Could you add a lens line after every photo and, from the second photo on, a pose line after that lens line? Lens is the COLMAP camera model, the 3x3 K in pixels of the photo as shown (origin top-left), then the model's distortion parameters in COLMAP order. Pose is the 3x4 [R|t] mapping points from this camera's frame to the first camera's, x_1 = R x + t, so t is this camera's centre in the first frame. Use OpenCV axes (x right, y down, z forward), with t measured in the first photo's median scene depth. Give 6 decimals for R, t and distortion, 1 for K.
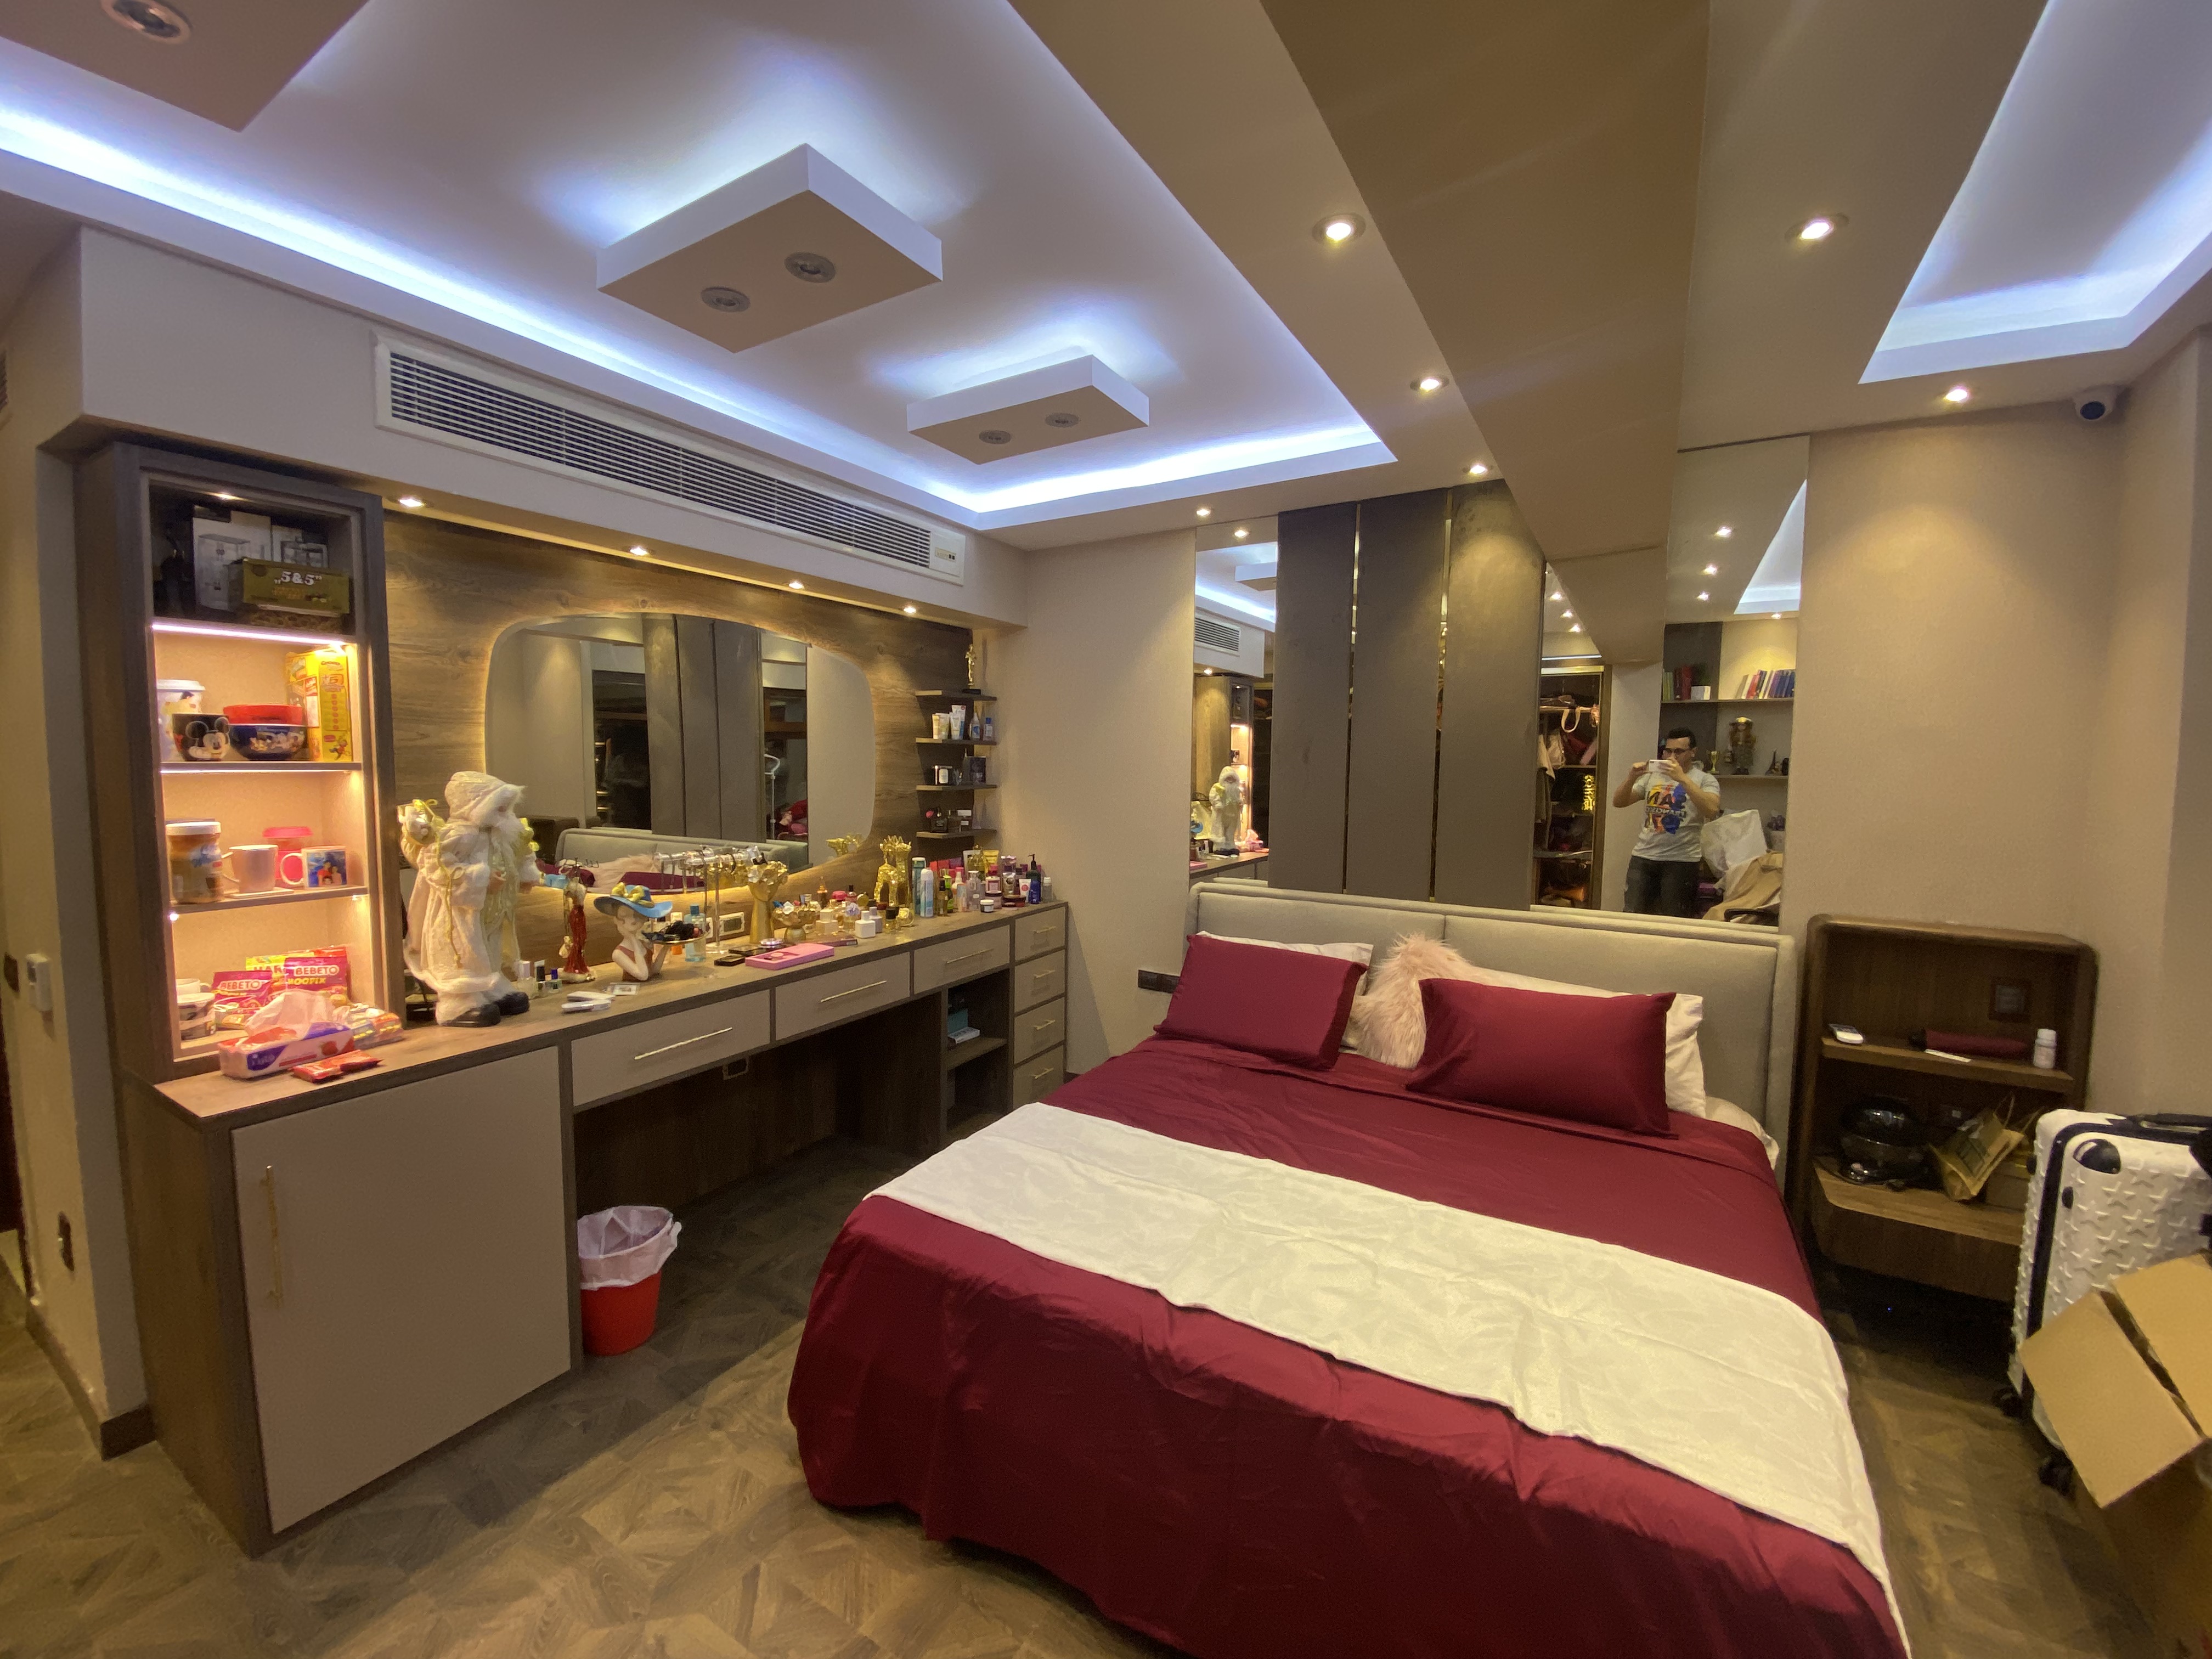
lens RADIAL K [[892.1, 0, 1107.2], [0, 892.1, 819.0], [0, 0, 1]] dist [0.004666, -0.013159]
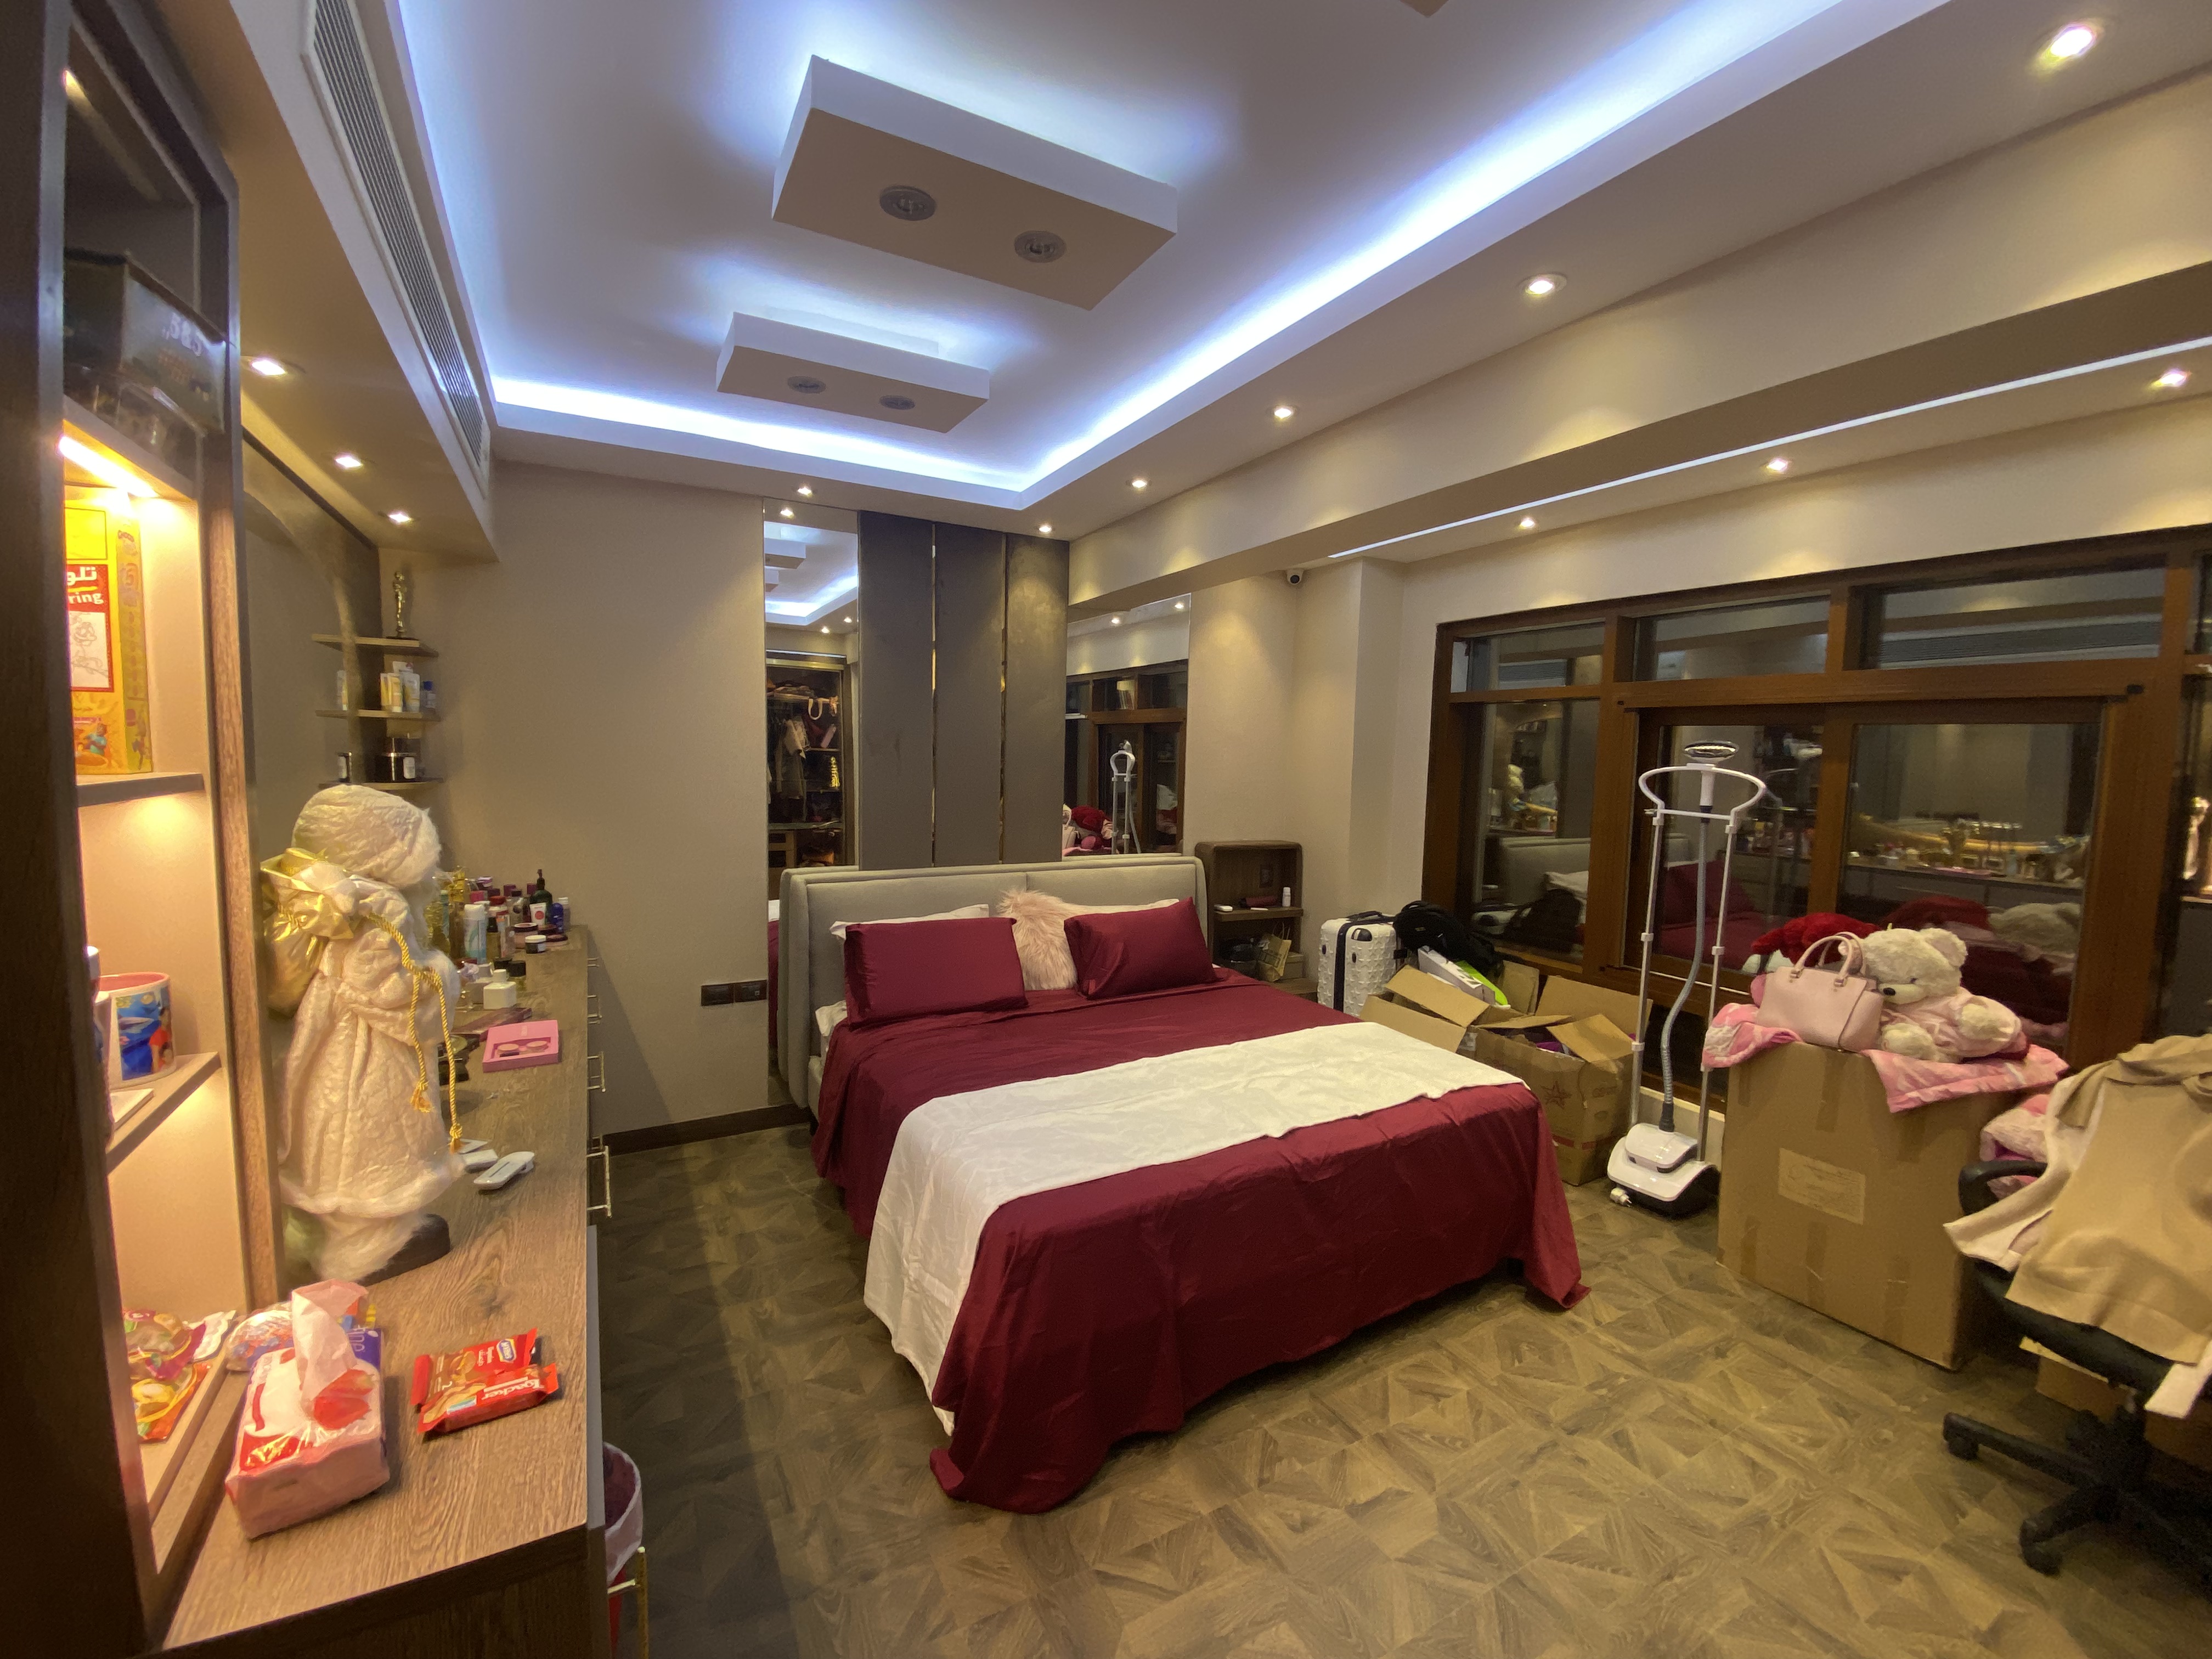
lens RADIAL K [[892.1, 0, 1099.5], [0, 892.1, 817.6], [0, 0, 1]] dist [0.004666, -0.013159]
pose [[0.502441, -0.064509, 0.862202, -0.884966], [0.042463, 0.997850, 0.049913, -0.039017], [-0.863568, 0.011534, 0.504100, 0.356337]]
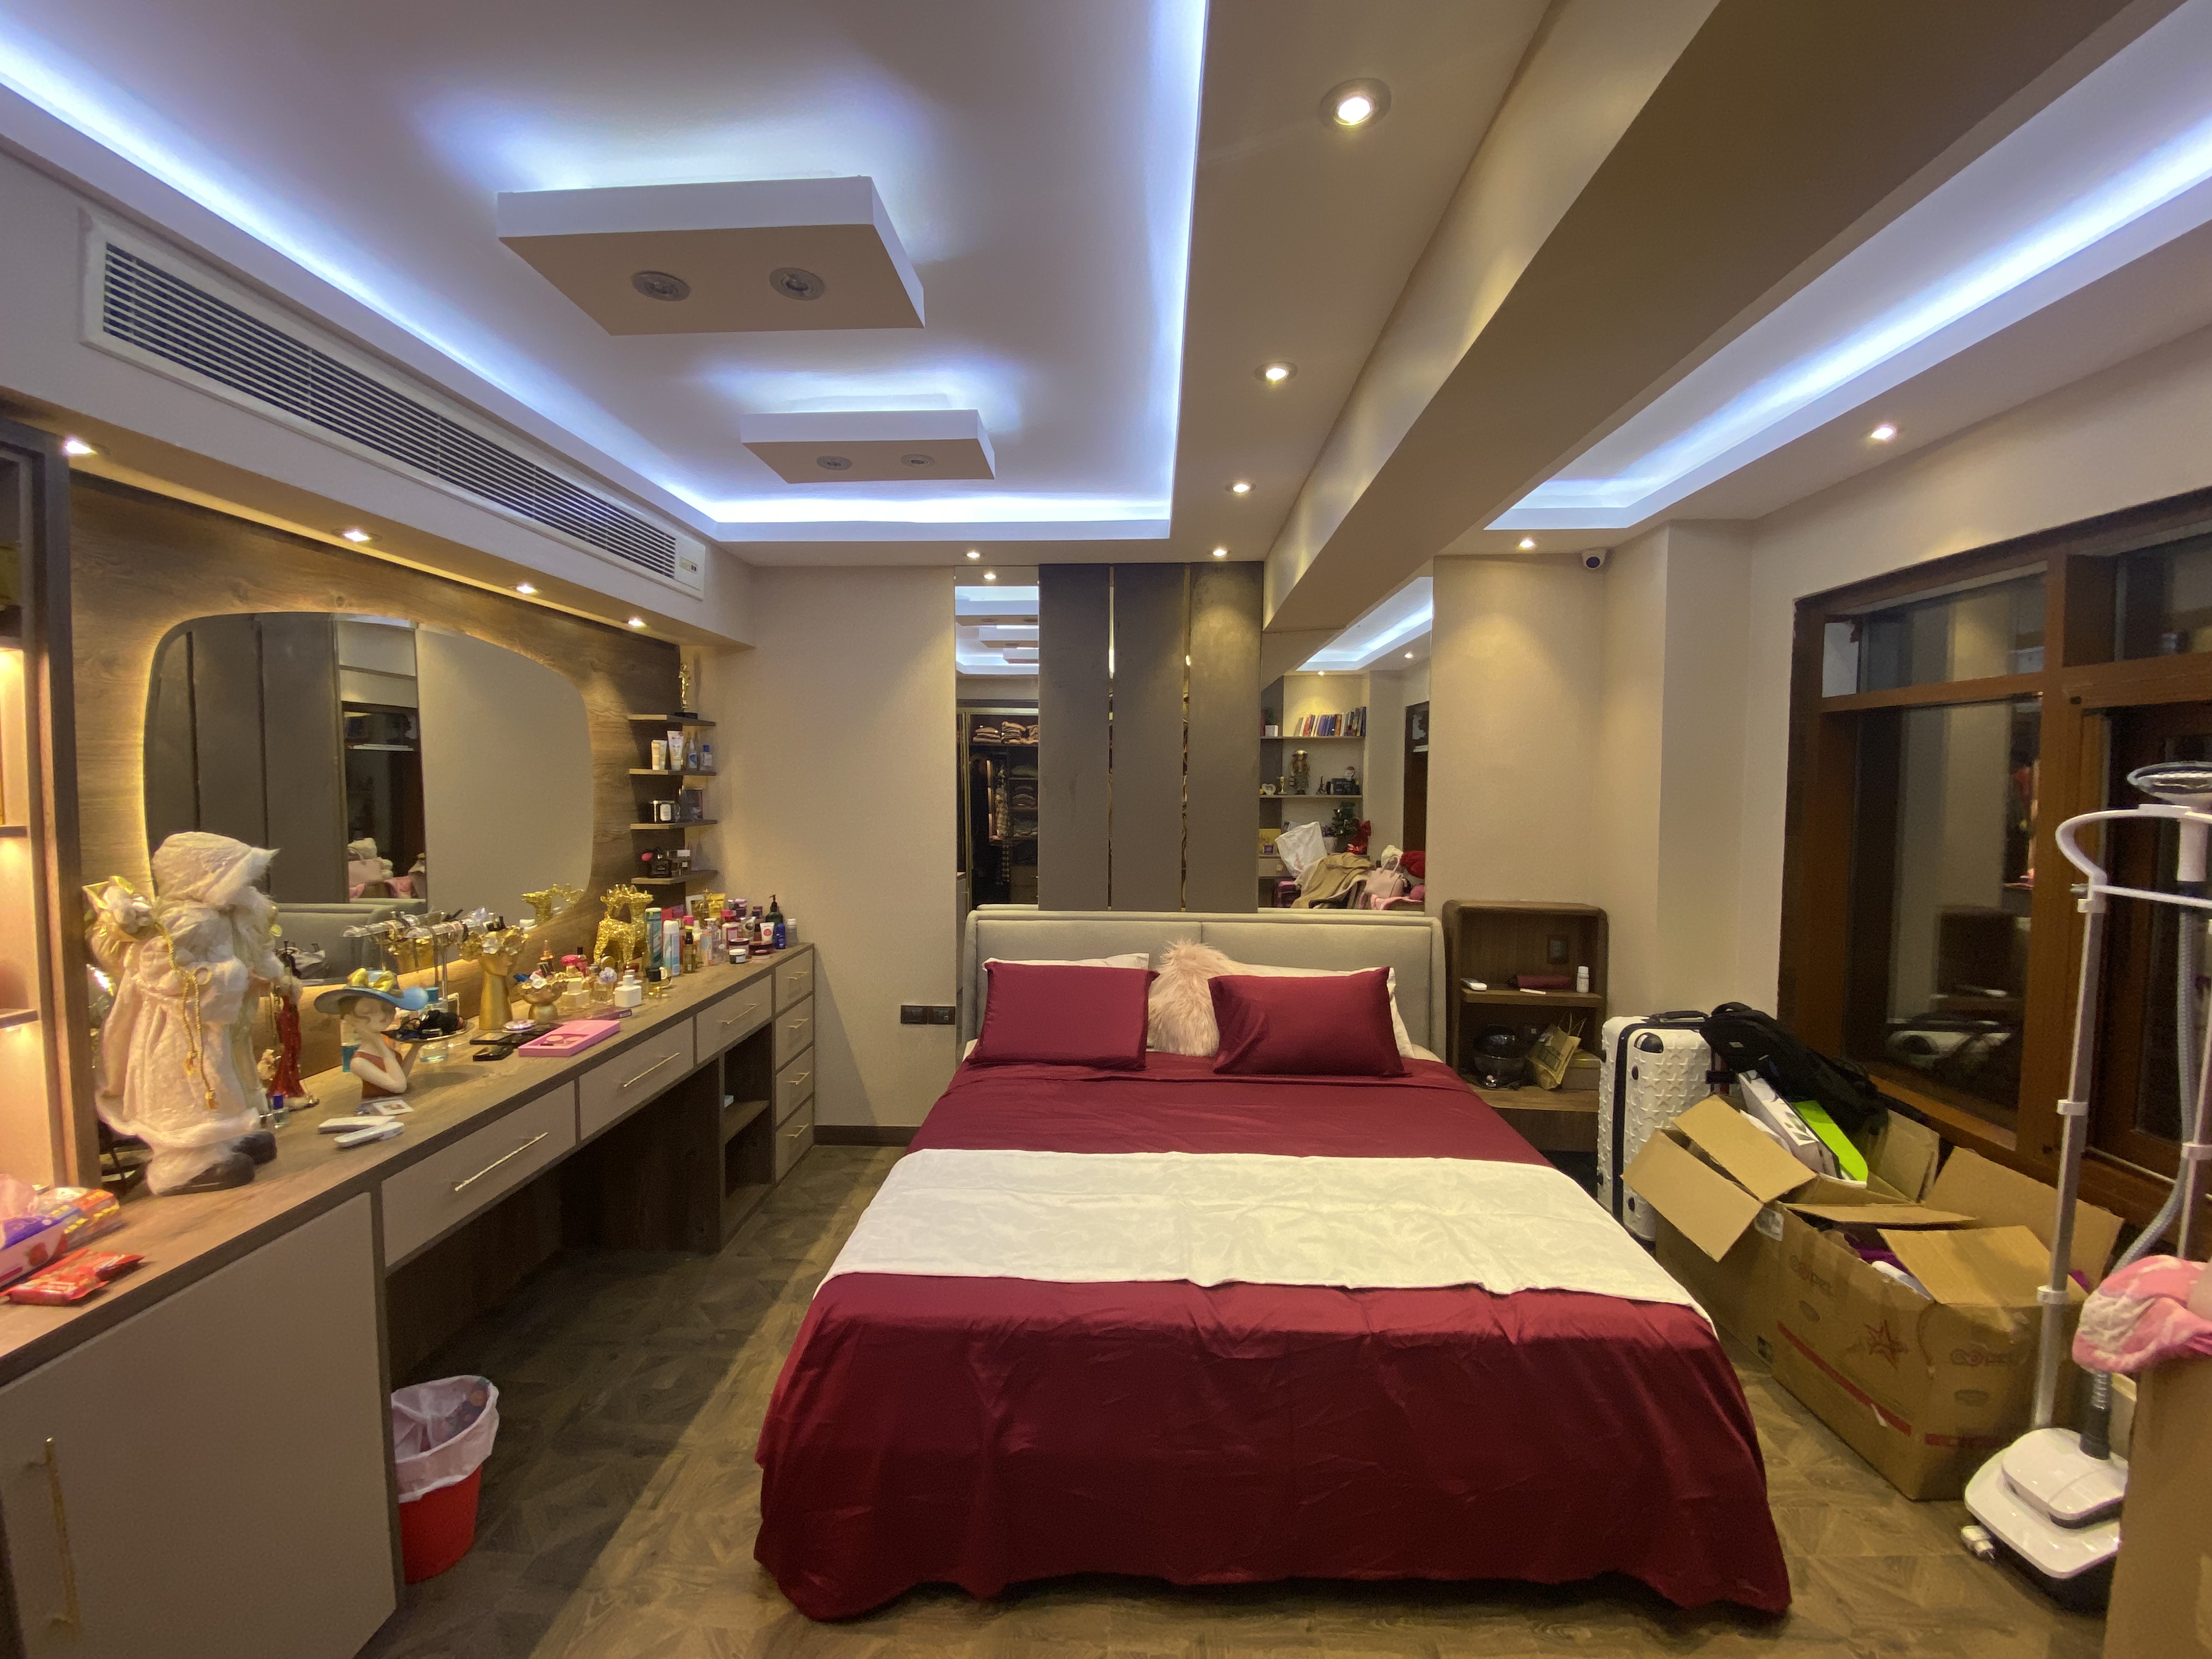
lens RADIAL K [[892.1, 0, 1101.7], [0, 892.1, 816.6], [0, 0, 1]] dist [0.004666, -0.013159]
pose [[0.881295, -0.026066, 0.471848, -0.385810], [0.036876, 0.999226, -0.013675, -0.027962], [-0.471126, 0.029452, 0.881574, 0.032051]]
